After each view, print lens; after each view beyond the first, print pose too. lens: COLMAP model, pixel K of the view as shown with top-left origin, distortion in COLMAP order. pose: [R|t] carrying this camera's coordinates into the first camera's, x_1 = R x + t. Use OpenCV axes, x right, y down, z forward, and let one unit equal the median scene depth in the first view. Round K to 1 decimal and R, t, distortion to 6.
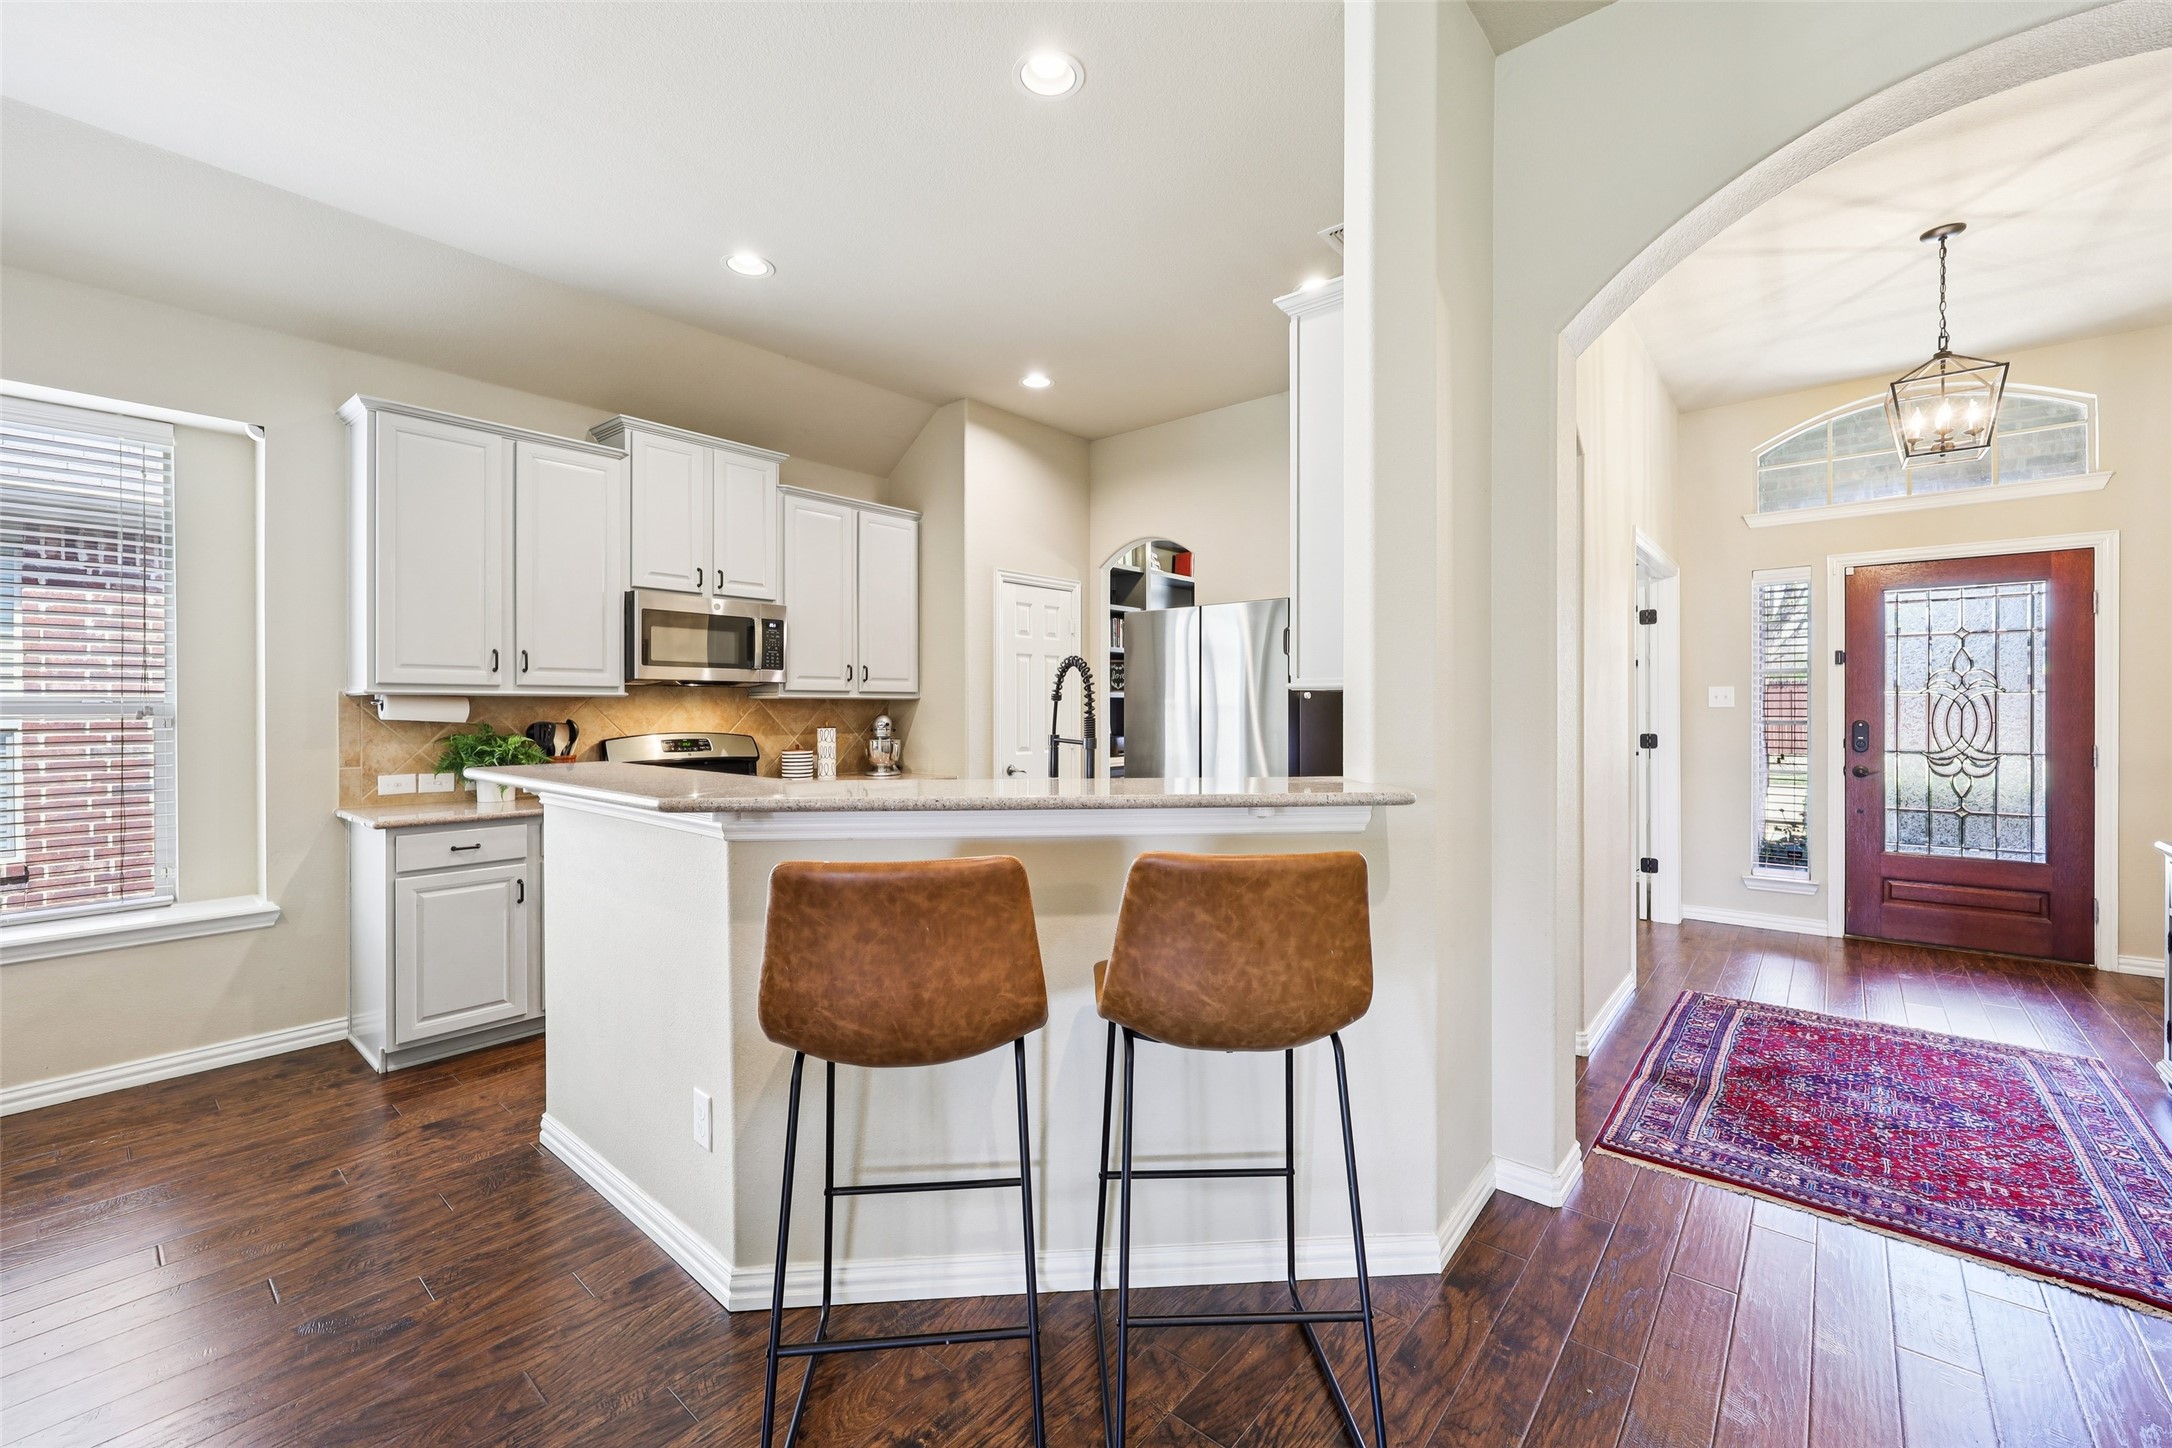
lens RADIAL K [[882.7, 0, 1085.2], [0, 882.7, 706.3], [0, 0, 1]] dist [0.001495, -0.000012]
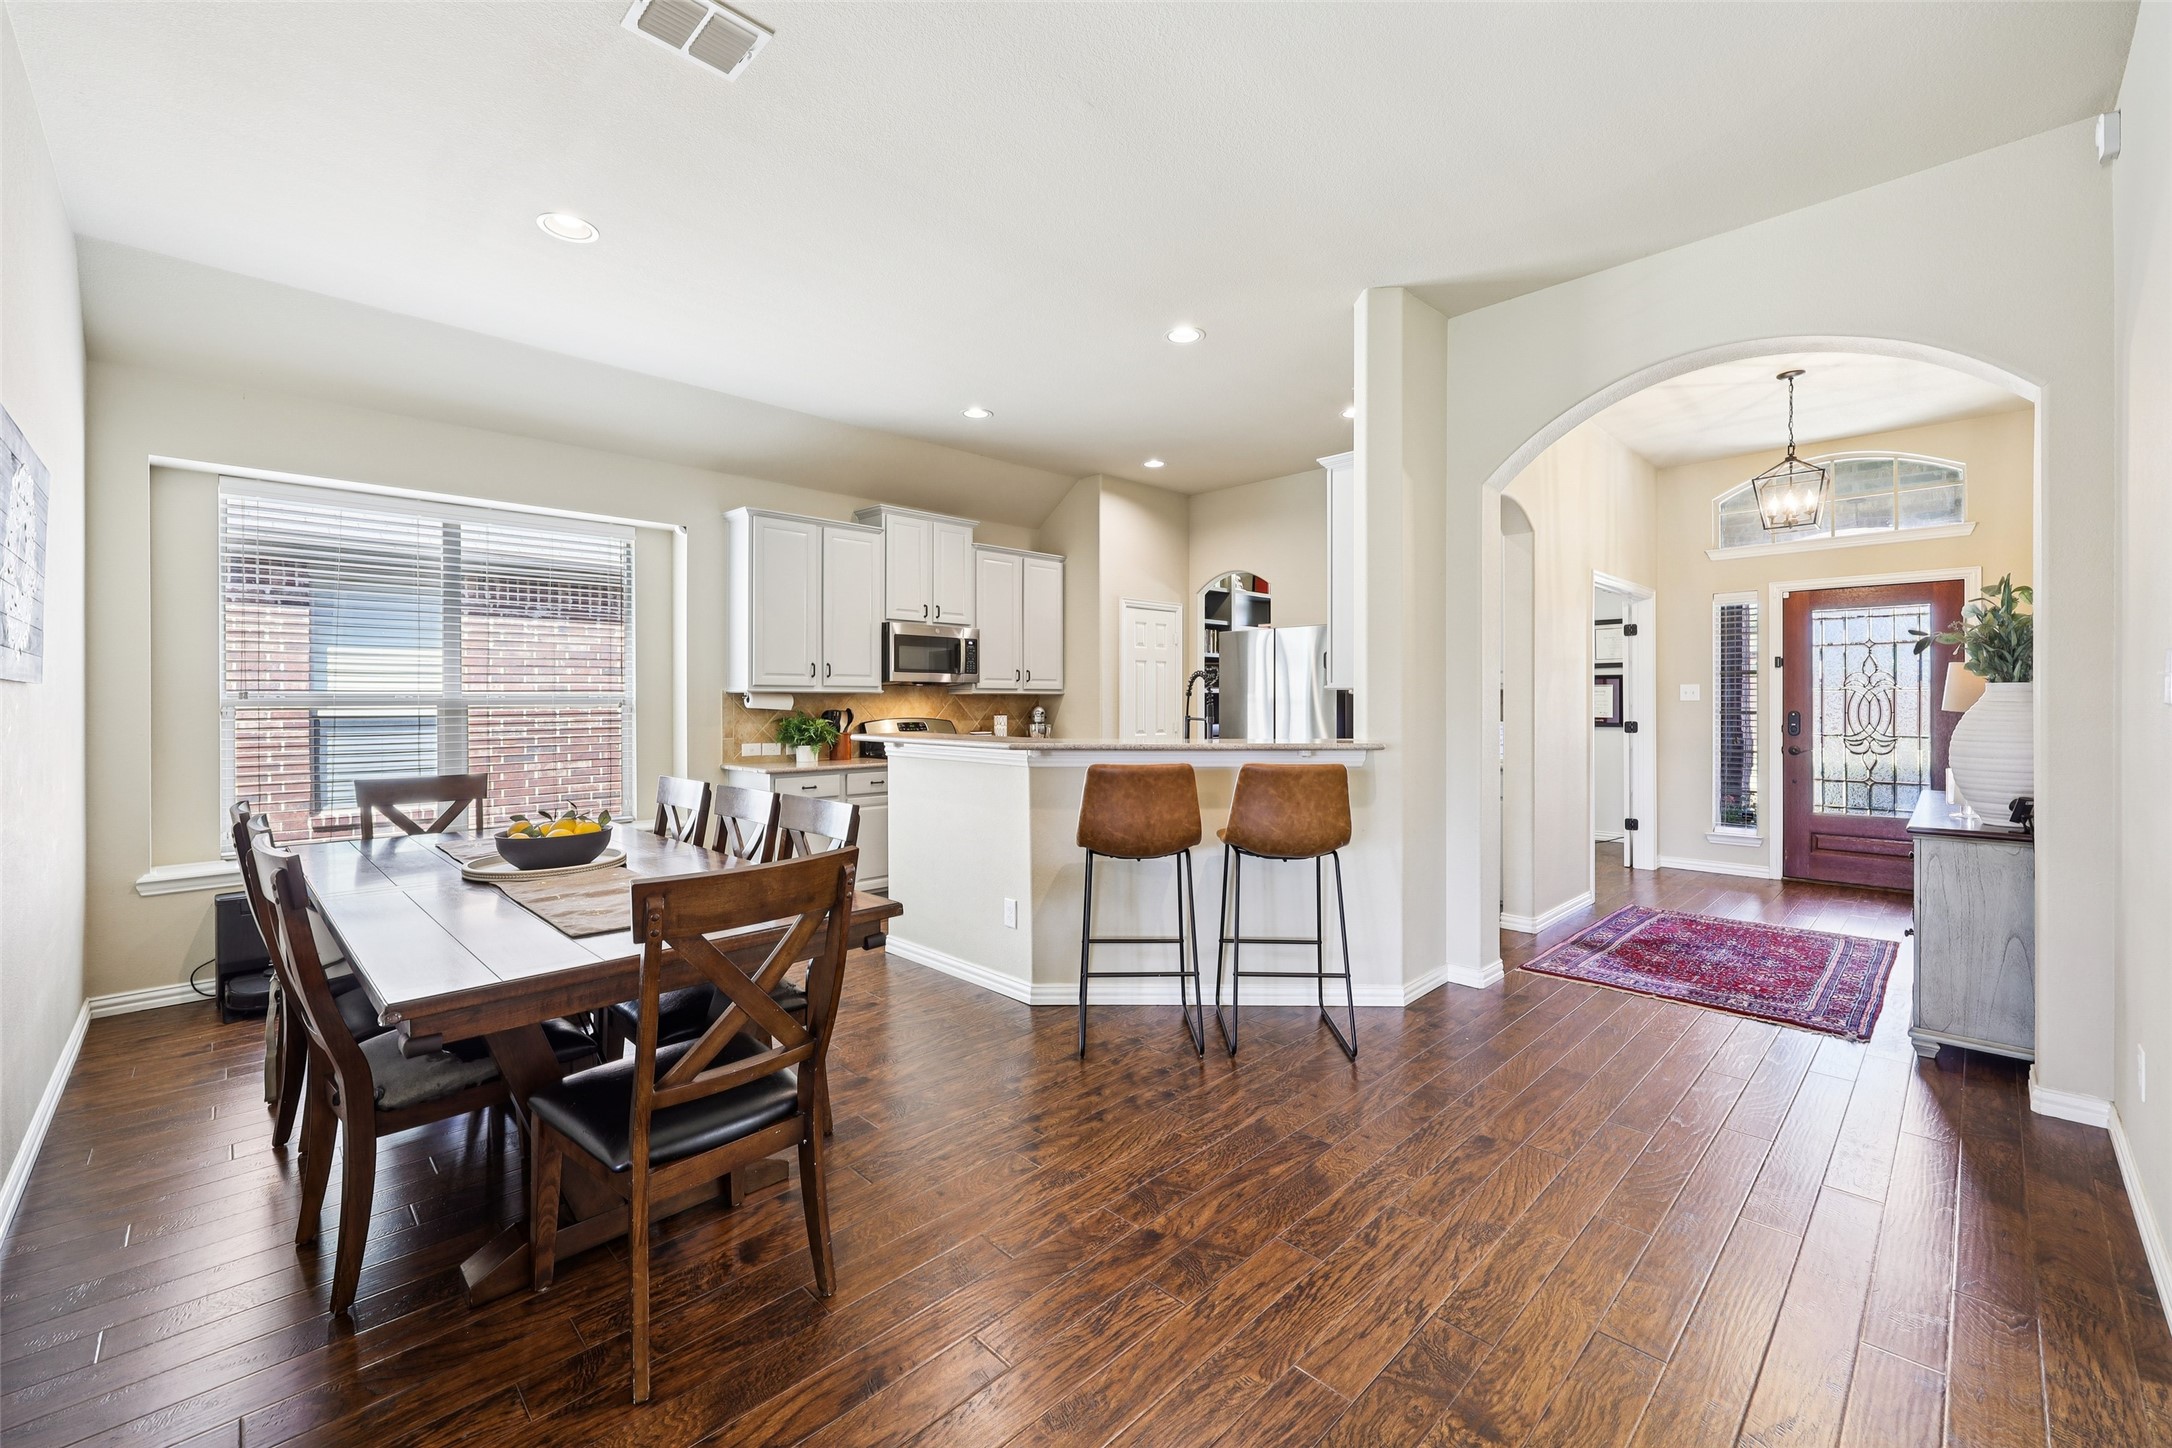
lens RADIAL K [[882.7, 0, 1086.2], [0, 882.7, 703.0], [0, 0, 1]] dist [0.001495, -0.000012]
pose [[0.996465, 0.000657, -0.084005, -0.054727], [-0.000427, 0.999996, 0.002745, 0.001599], [0.084006, -0.002700, 0.996462, -0.466103]]
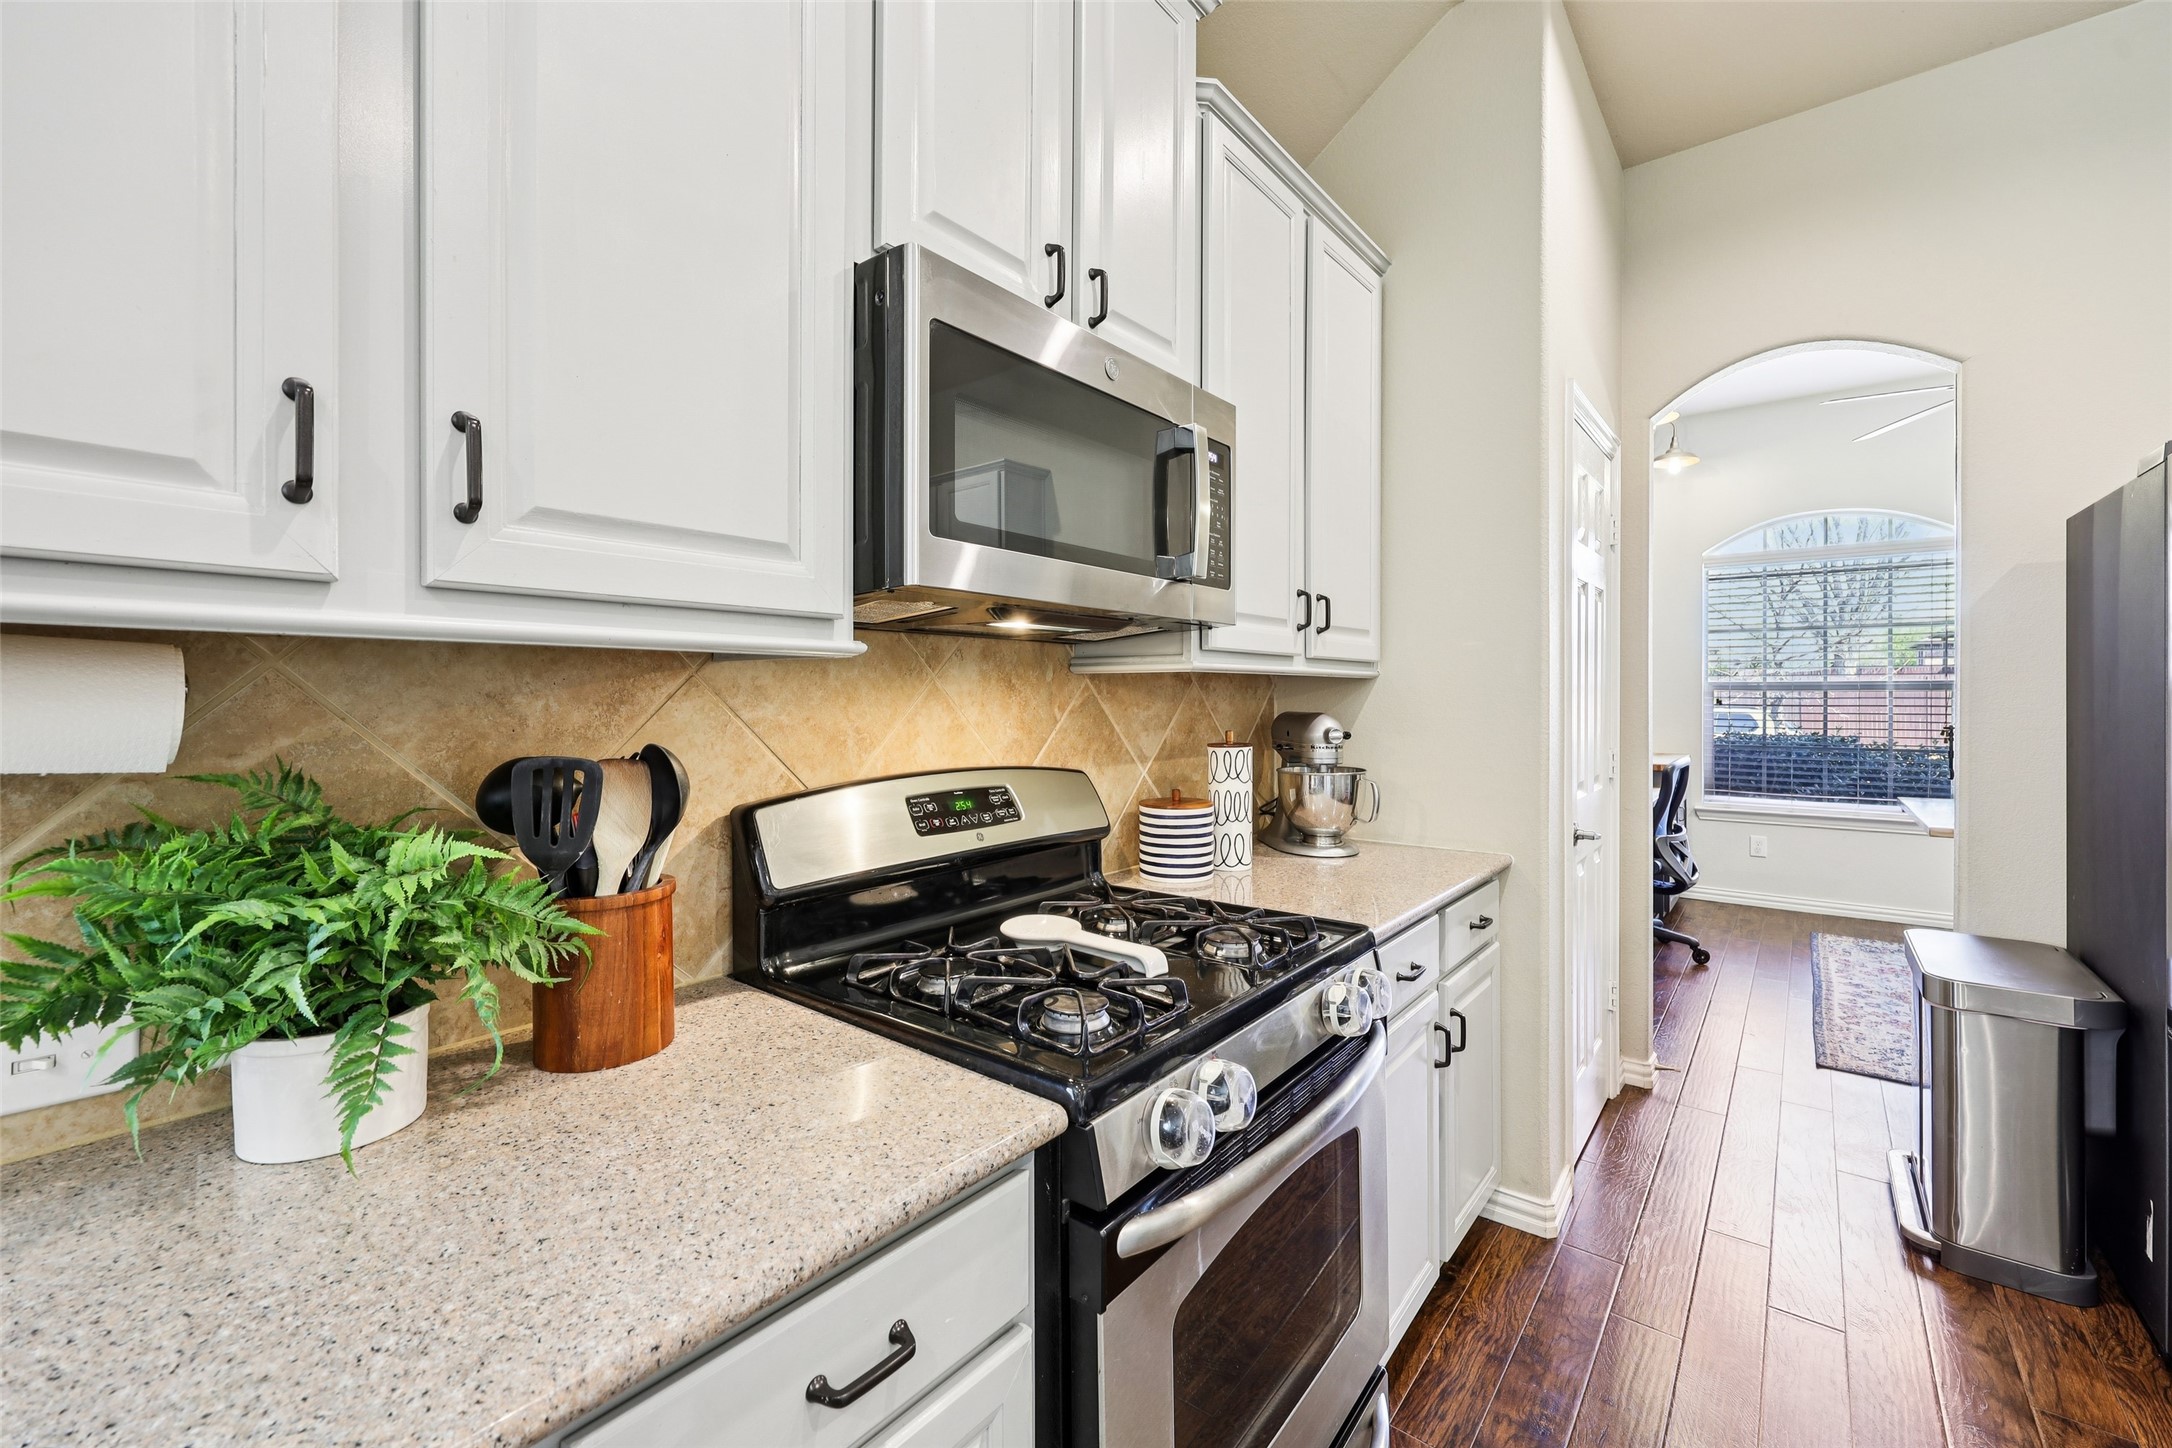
lens RADIAL K [[882.7, 0, 1086.6], [0, 882.7, 694.7], [0, 0, 1]] dist [0.001495, -0.000012]
pose [[0.999791, -0.003246, 0.020209, -0.468938], [0.003329, 0.999986, -0.004094, 0.002477], [-0.020195, 0.004160, 0.999787, 0.750662]]
